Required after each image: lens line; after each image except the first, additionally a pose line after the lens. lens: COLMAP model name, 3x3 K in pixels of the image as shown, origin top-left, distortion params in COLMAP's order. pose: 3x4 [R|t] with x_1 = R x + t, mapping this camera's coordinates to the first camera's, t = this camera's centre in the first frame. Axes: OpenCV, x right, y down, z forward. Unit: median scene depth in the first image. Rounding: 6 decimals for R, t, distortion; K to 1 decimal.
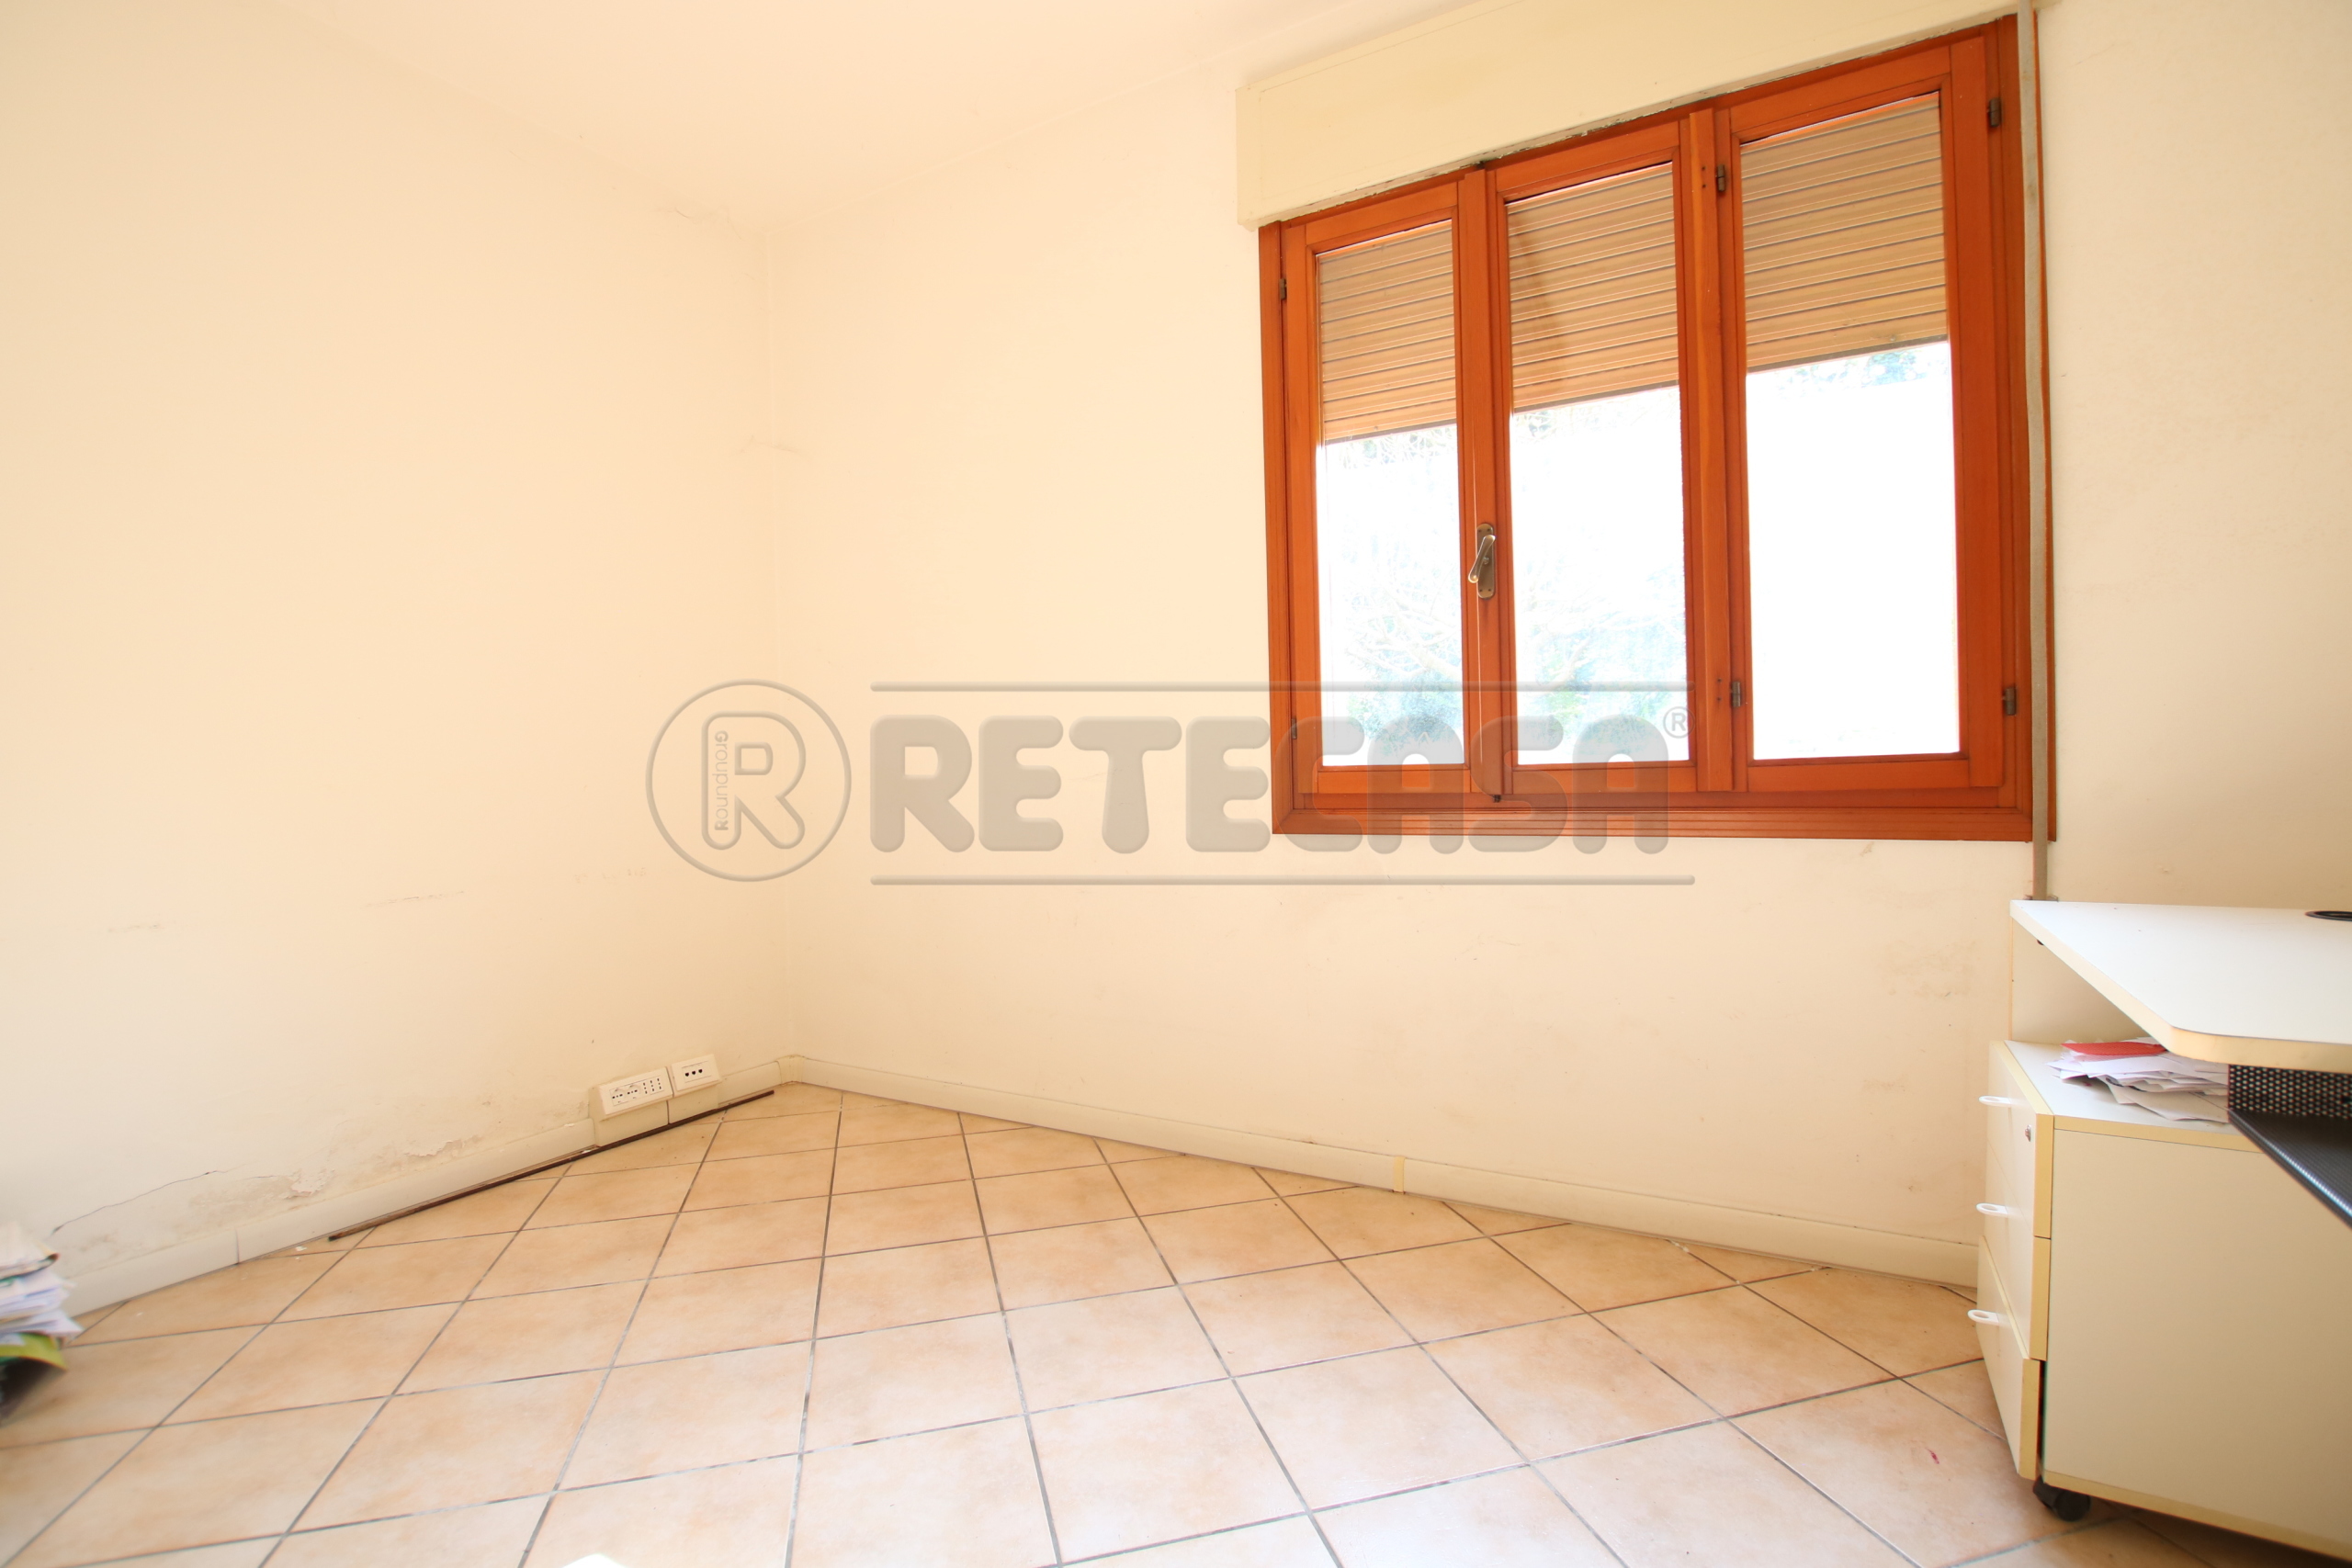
lens RADIAL K [[1069.3, 0, 1184.3], [0, 1069.3, 798.8], [0, 0, 1]] dist [-0.010164, -0.000206]
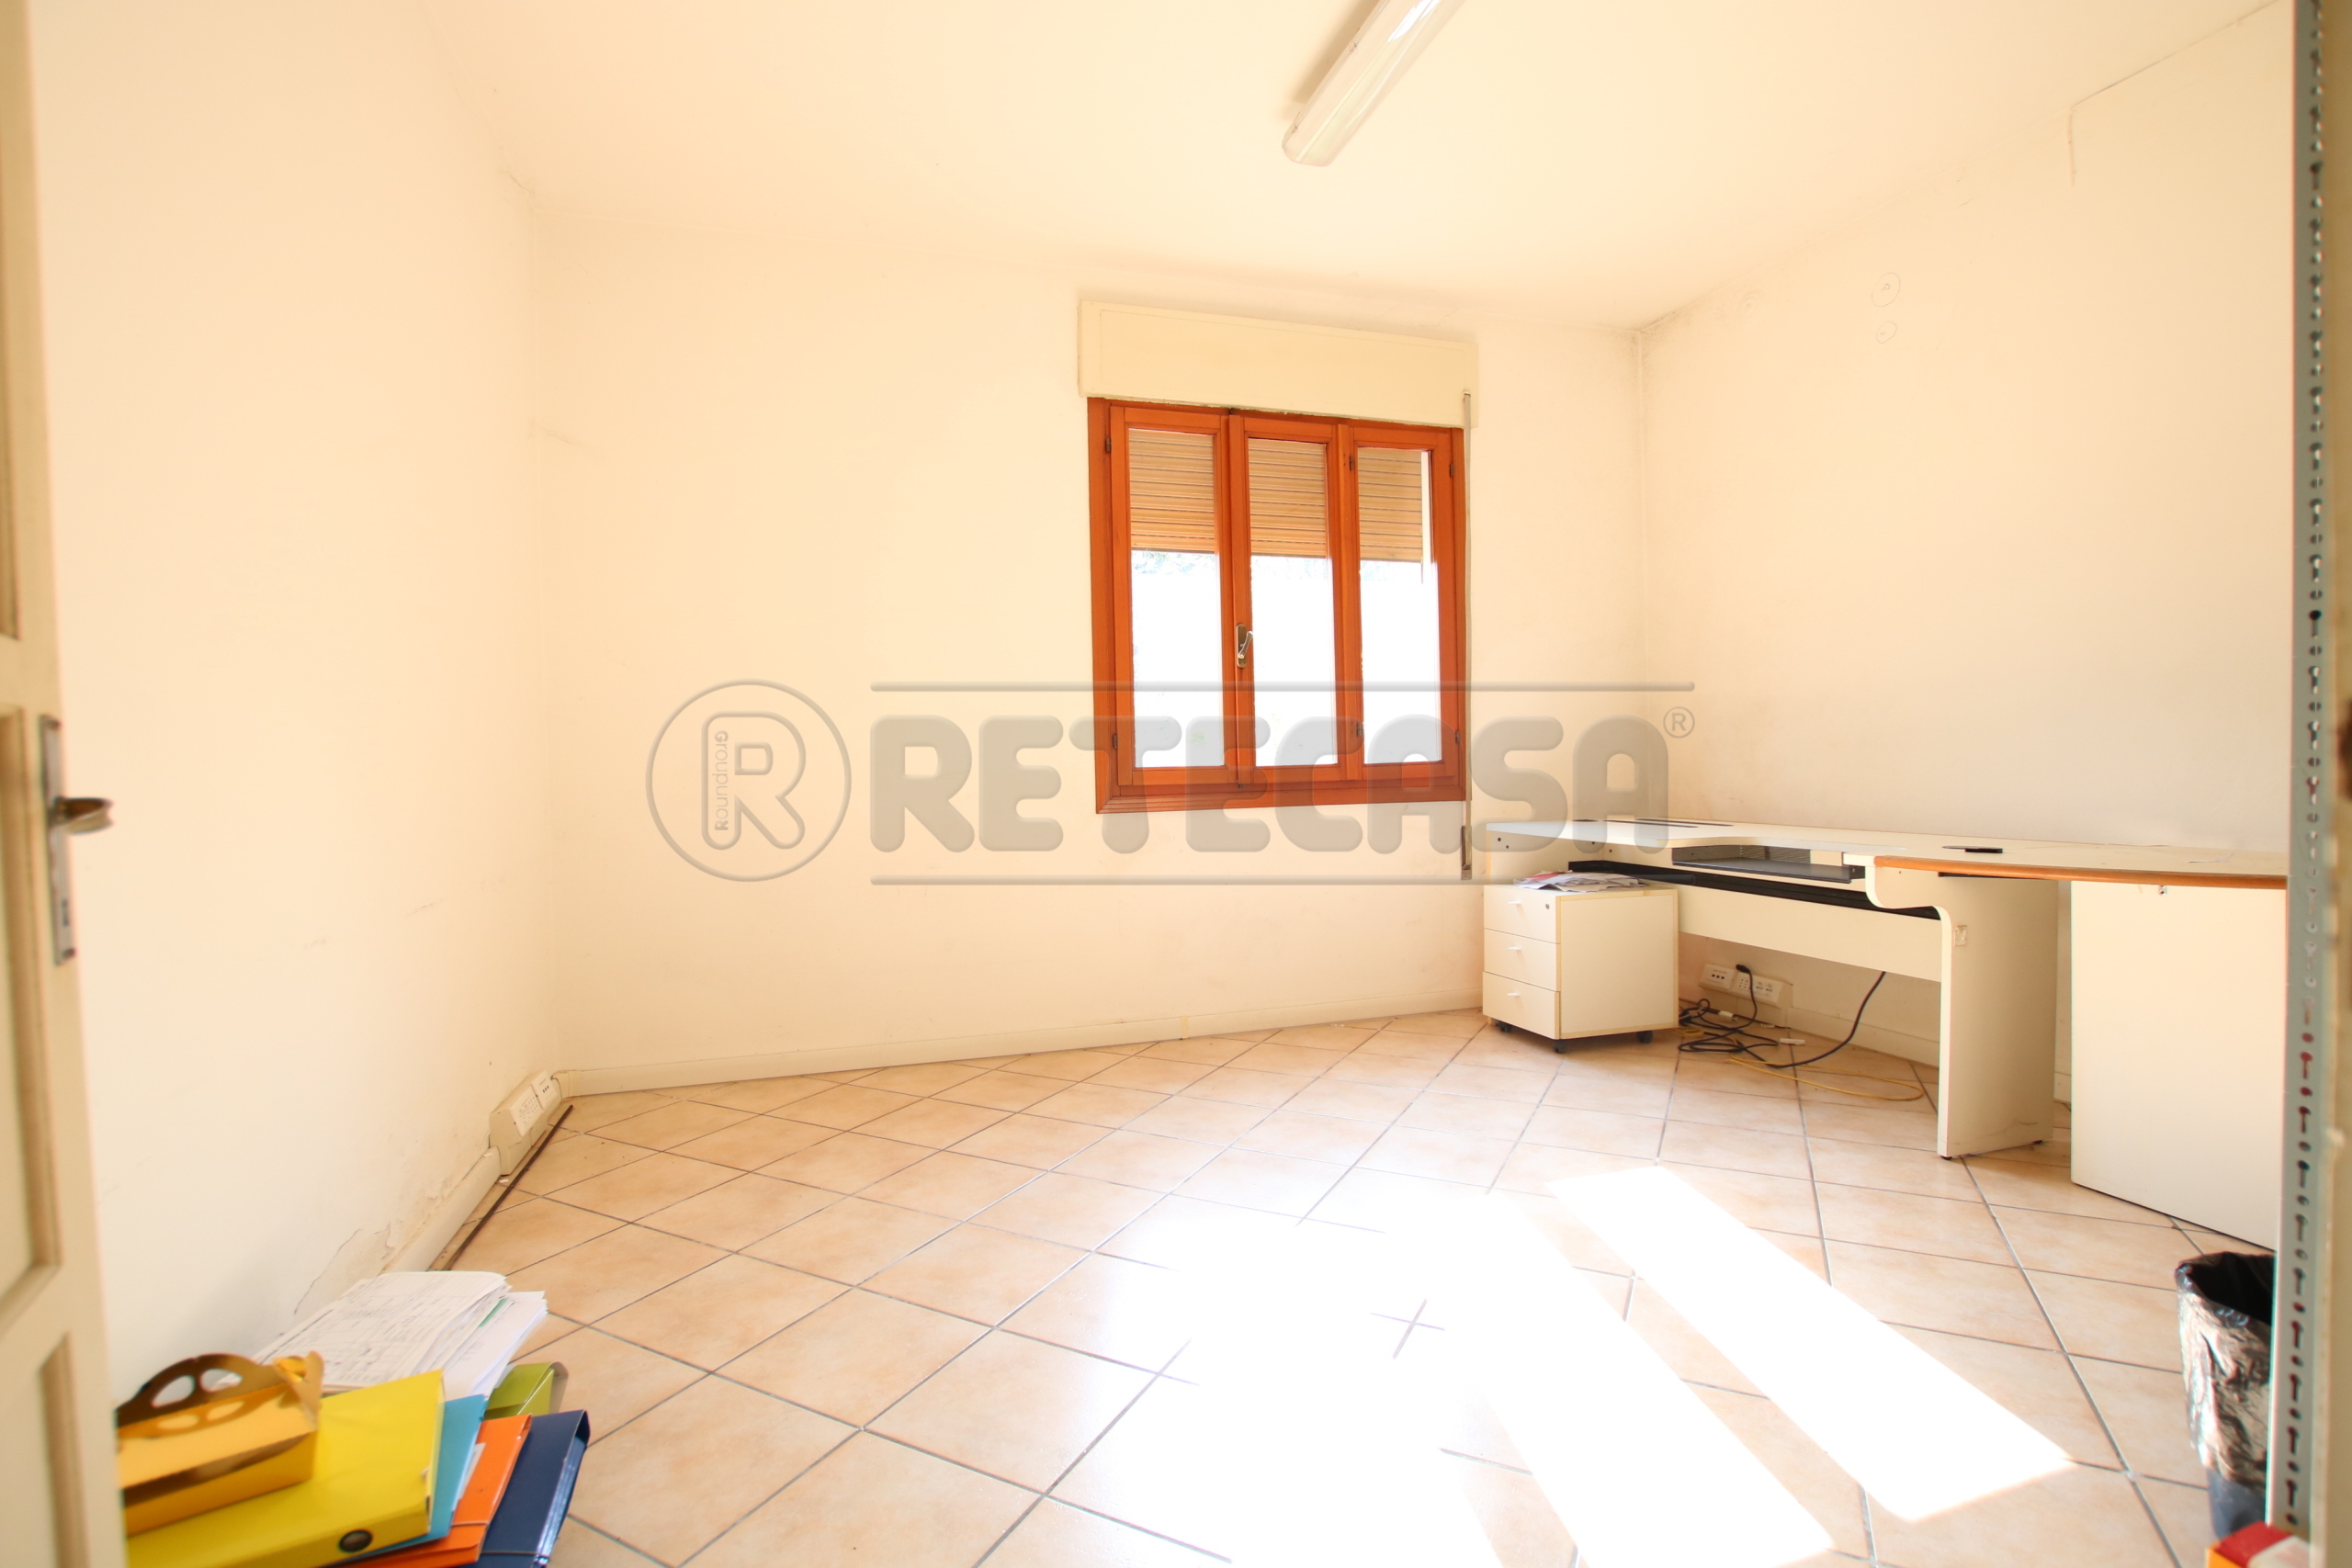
lens RADIAL K [[1095.6, 0, 1176.0], [0, 1095.6, 784.0], [0, 0, 1]] dist [-0.034625, 0.005764]
pose [[0.677012, -0.010051, 0.735904, -0.982439], [0.022790, 0.999714, -0.007312, 0.006196], [-0.735619, 0.021722, 0.677047, -0.087106]]
